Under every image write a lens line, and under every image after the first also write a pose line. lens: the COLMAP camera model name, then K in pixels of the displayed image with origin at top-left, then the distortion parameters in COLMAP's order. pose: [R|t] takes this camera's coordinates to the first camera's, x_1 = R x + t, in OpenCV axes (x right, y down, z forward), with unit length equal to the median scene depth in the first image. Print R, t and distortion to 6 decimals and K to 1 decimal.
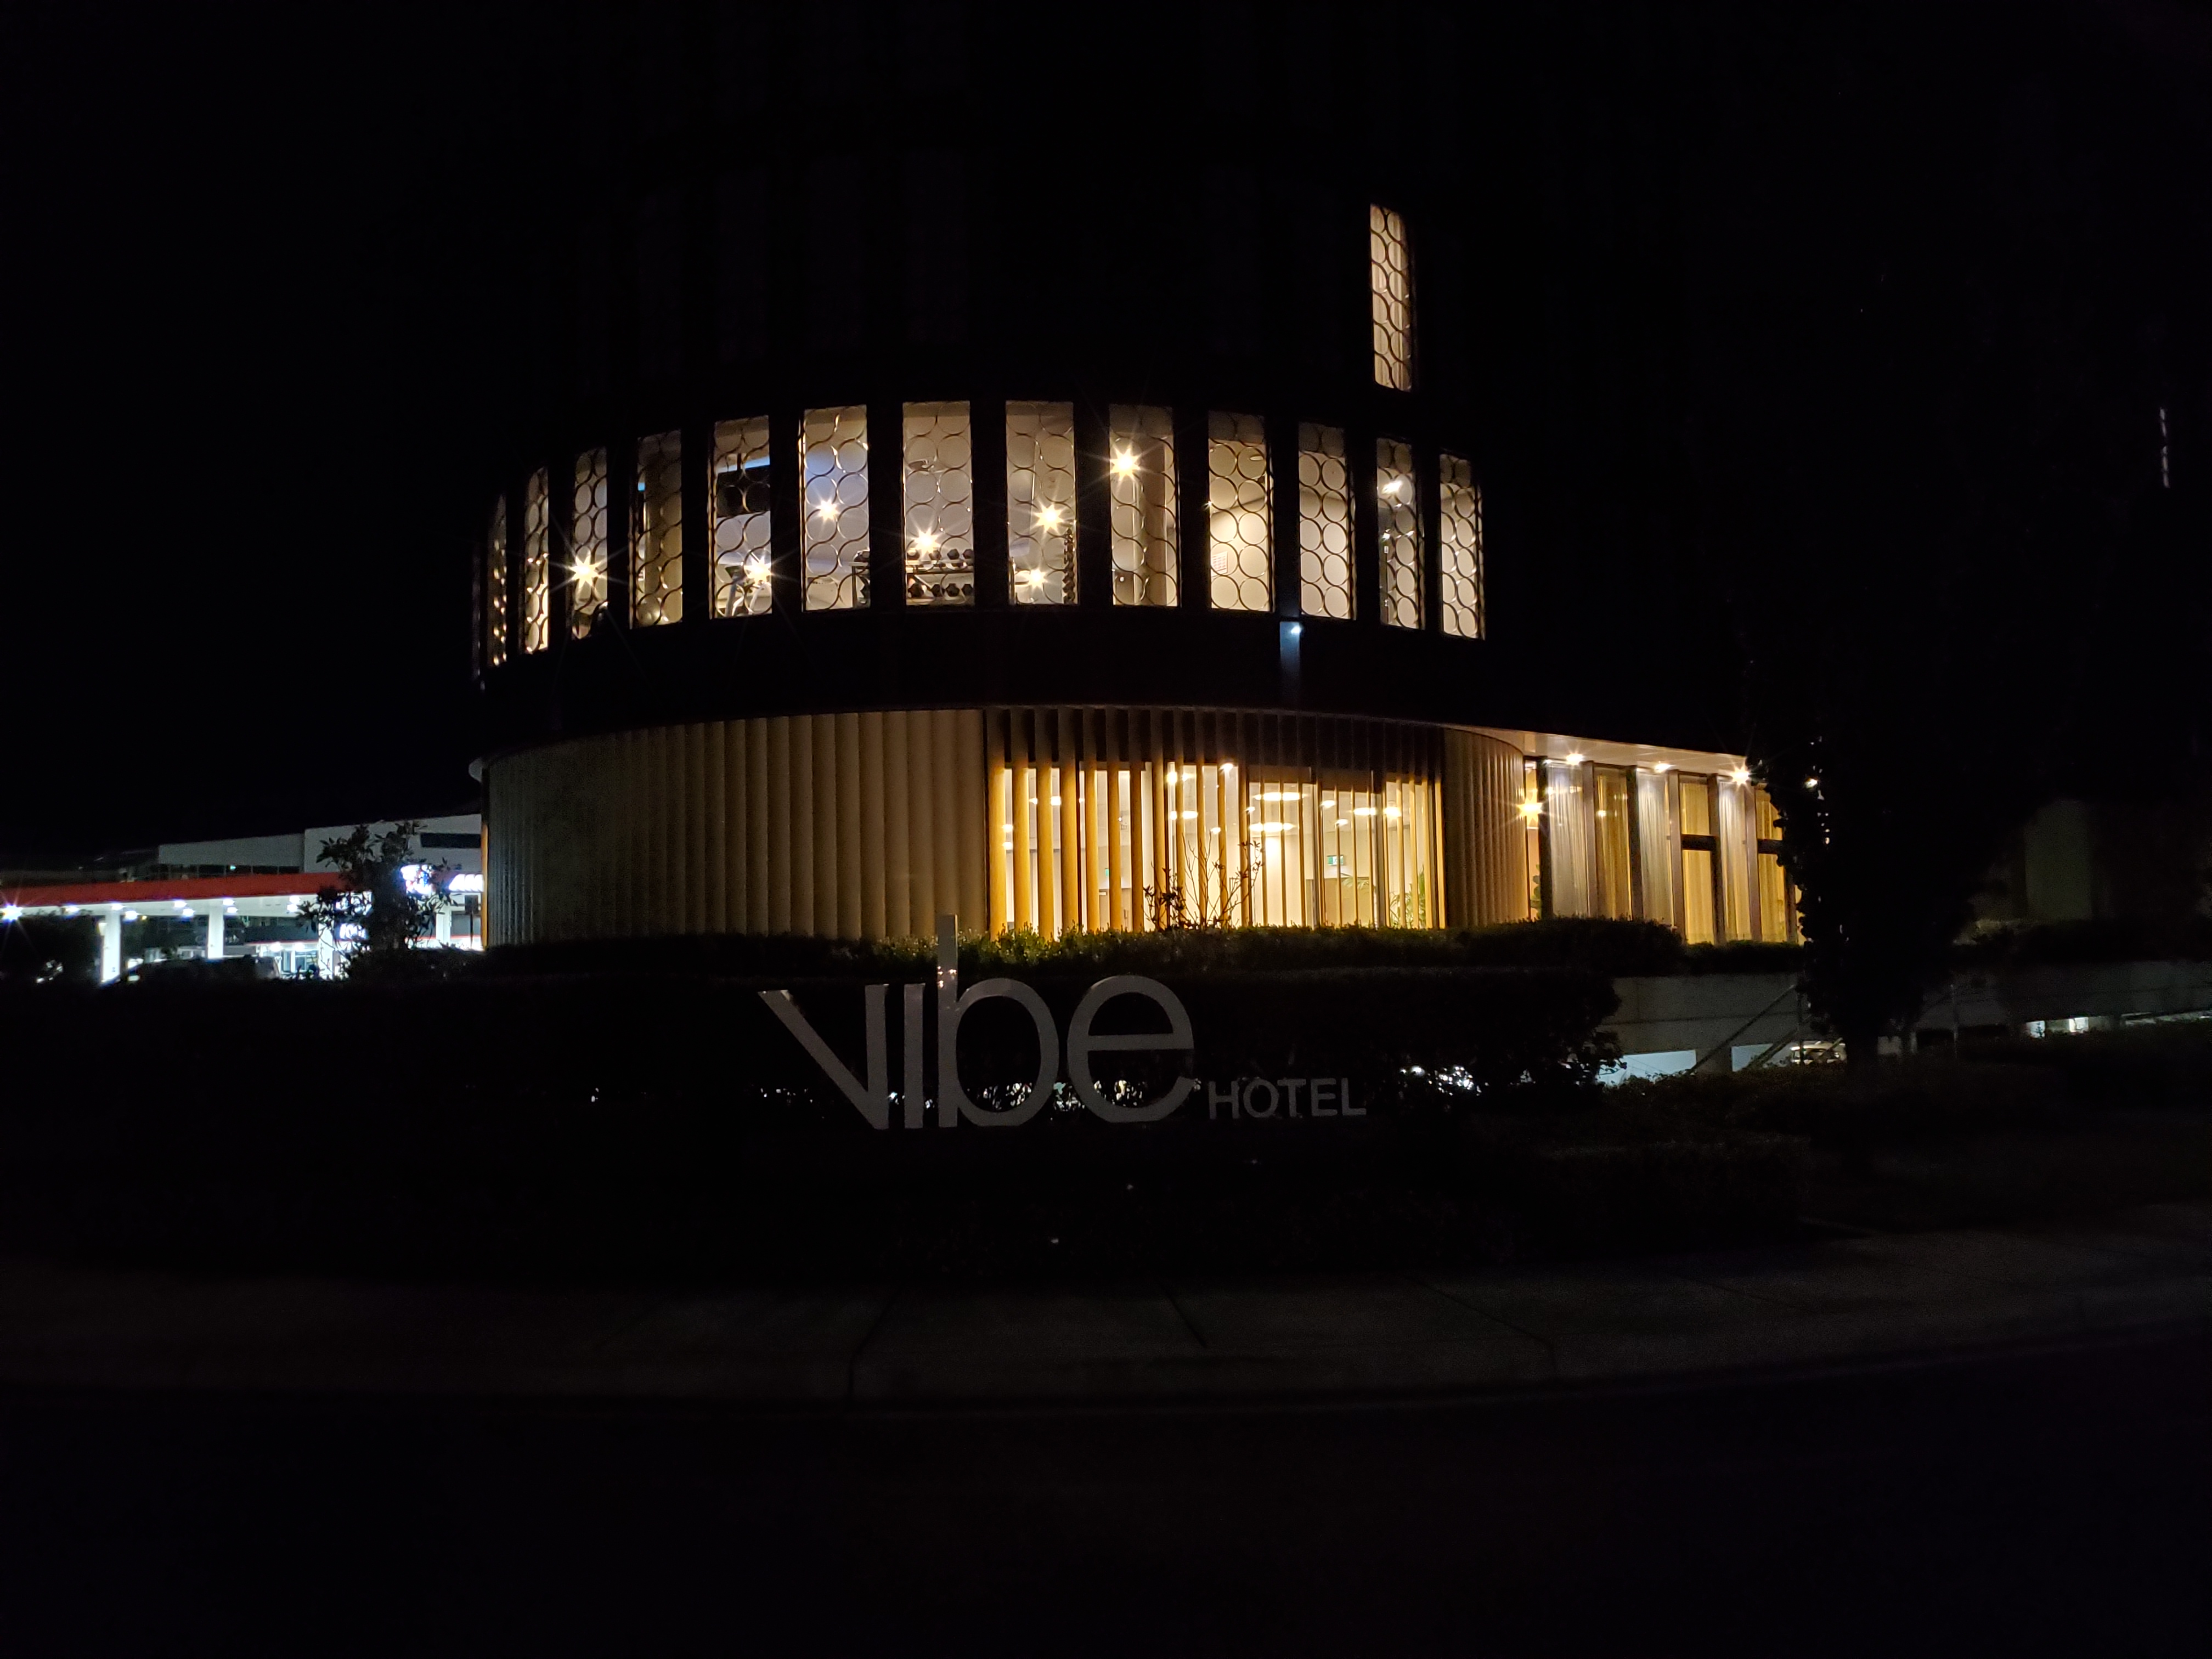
lens RADIAL K [[1680.4, 0, 1100.8], [0, 1680.4, 824.8], [0, 0, 1]] dist [0.036406, 0.002742]
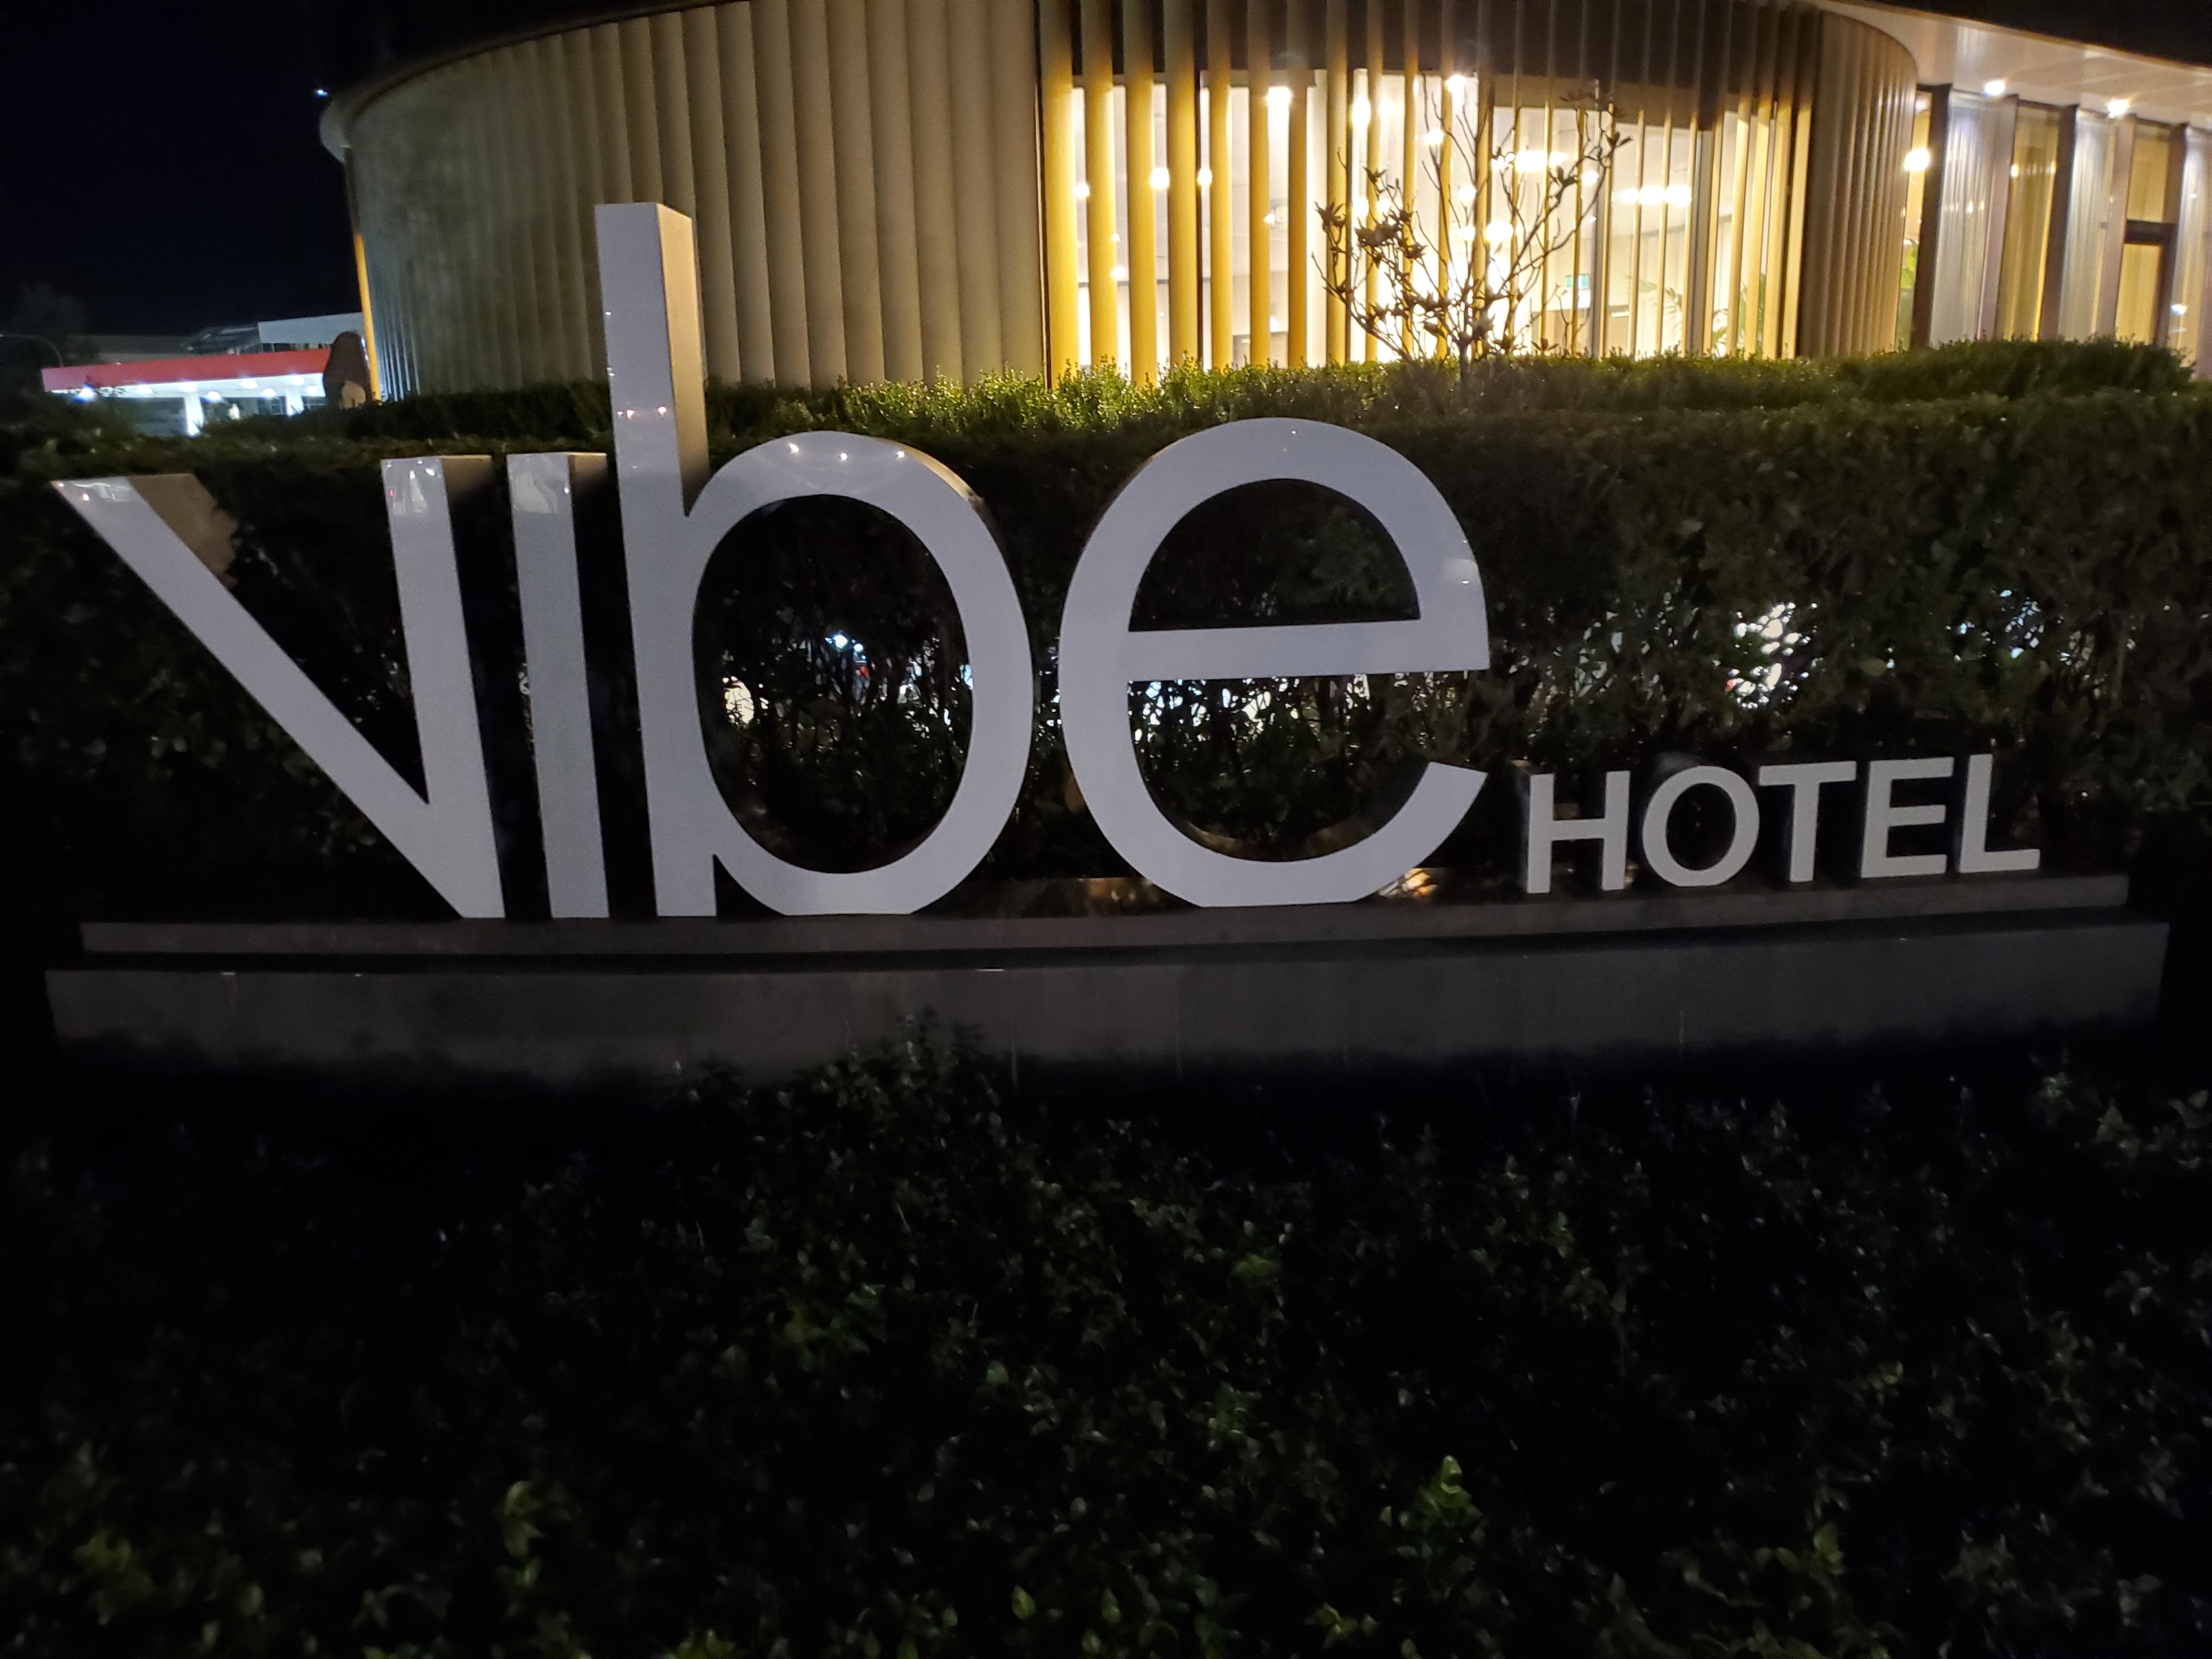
lens RADIAL K [[1680.4, 0, 1089.3], [0, 1680.4, 820.7], [0, 0, 1]] dist [0.036406, 0.002742]
pose [[0.995357, 0.009859, -0.095744, 0.007455], [0.018970, 0.955134, 0.295567, 0.036775], [0.094362, -0.296011, 0.950512, 0.372393]]
